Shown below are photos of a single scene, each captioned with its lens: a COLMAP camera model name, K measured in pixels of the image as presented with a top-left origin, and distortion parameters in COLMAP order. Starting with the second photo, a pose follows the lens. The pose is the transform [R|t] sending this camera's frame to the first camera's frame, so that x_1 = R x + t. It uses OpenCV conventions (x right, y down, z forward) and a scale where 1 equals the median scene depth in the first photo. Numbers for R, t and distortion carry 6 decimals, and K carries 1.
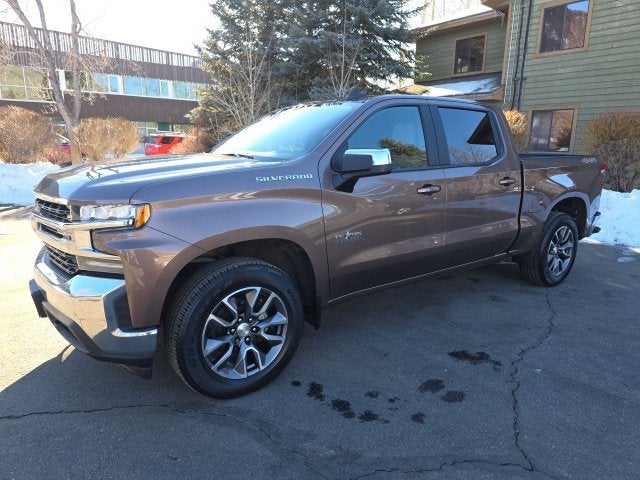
lens RADIAL K [[427.7, 0, 324.4], [0, 427.7, 239.6], [0, 0, 1]] dist [0.017541, -0.003063]
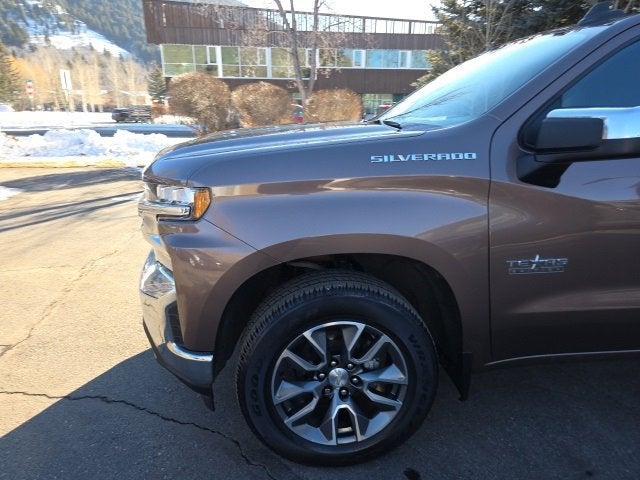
lens RADIAL K [[427.2, 0, 321.8], [0, 427.2, 236.7], [0, 0, 1]] dist [0.044690, -0.034123]
pose [[0.853800, 0.134686, -0.502877, 0.104760], [-0.103846, 0.990603, 0.089000, -0.071939], [0.510138, -0.023767, 0.859764, 0.399867]]
